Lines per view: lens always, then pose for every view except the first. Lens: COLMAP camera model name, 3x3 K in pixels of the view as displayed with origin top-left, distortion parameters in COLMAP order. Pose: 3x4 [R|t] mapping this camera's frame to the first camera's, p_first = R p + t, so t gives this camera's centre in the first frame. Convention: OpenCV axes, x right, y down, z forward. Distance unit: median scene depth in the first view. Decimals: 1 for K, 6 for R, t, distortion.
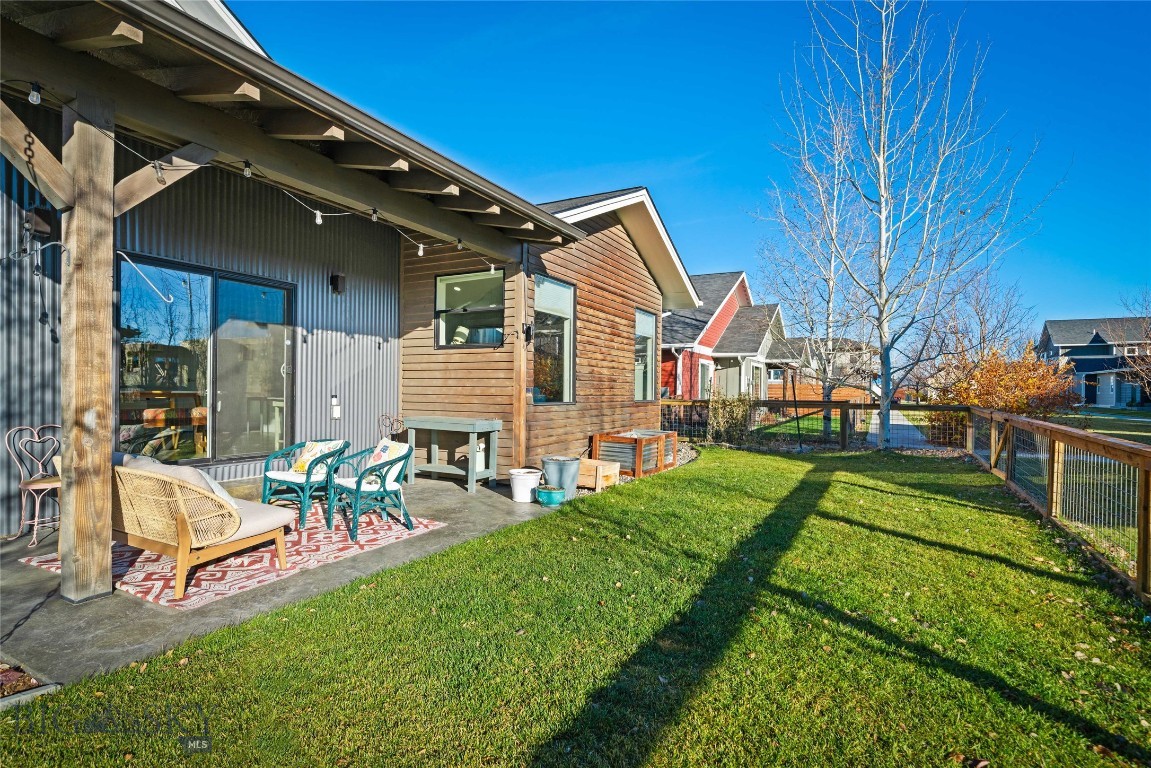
lens RADIAL K [[538.2, 0, 569.0], [0, 538.2, 389.2], [0, 0, 1]] dist [-0.000169, 0.000314]
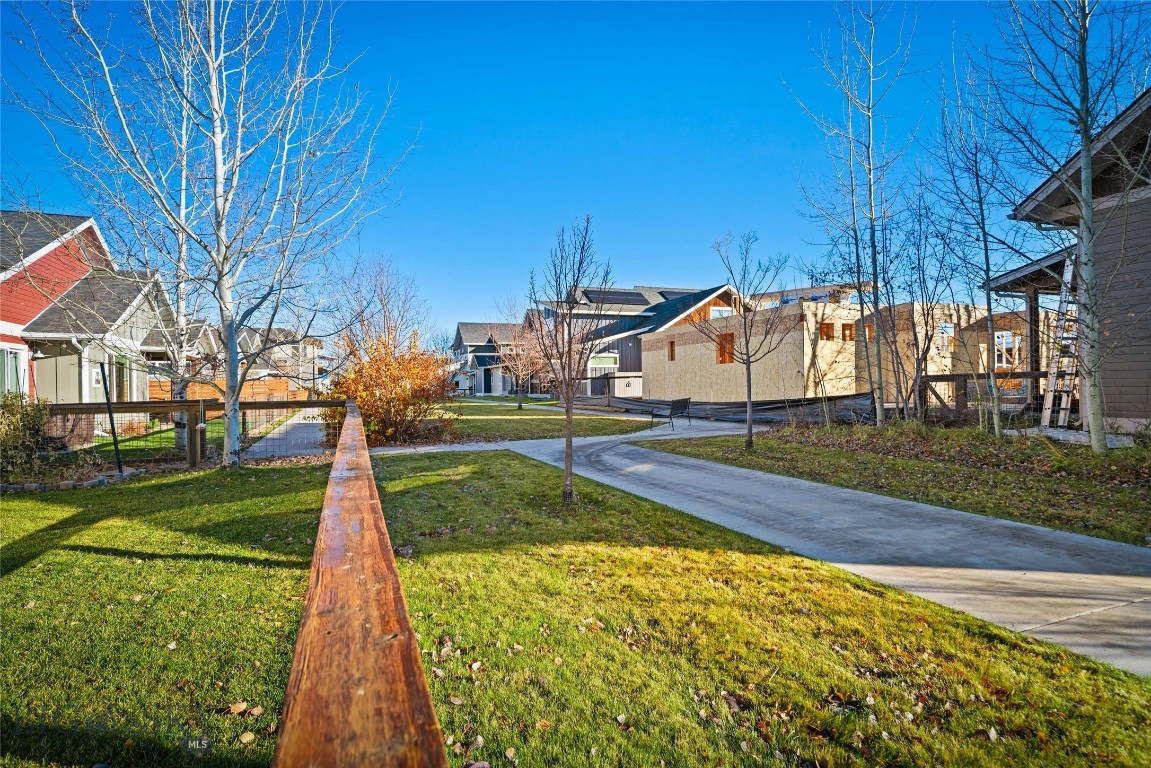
lens RADIAL K [[585.1, 0, 575.5], [0, 585.1, 384.0], [0, 0, 1]] dist [-0.001303, -0.000177]
pose [[0.612445, -0.022390, 0.790196, 0.119907], [0.025280, 0.999642, 0.008731, 0.003669], [-0.790109, 0.014629, 0.612792, 0.072777]]
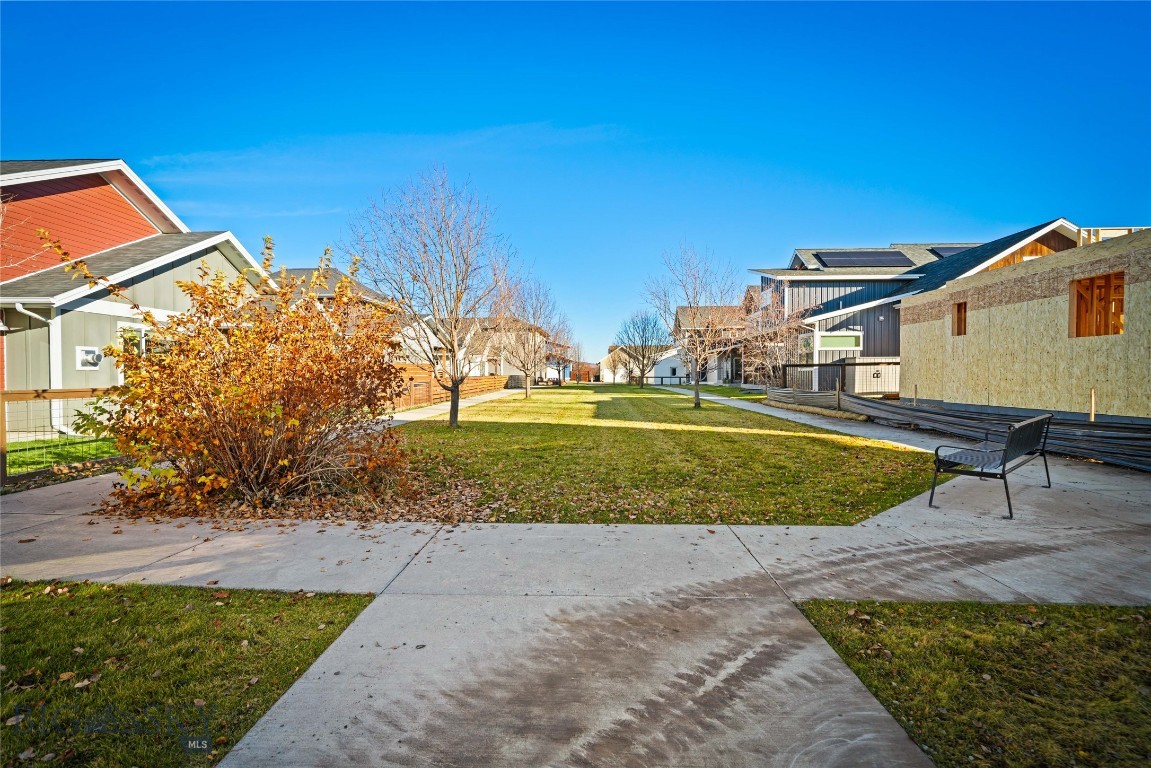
lens RADIAL K [[560.9, 0, 572.3], [0, 560.9, 371.4], [0, 0, 1]] dist [0.005373, -0.000066]
pose [[0.878998, -0.013139, 0.476645, 0.693994], [0.014355, 0.999896, 0.001092, 0.008969], [-0.476610, 0.005882, 0.879095, 0.423646]]
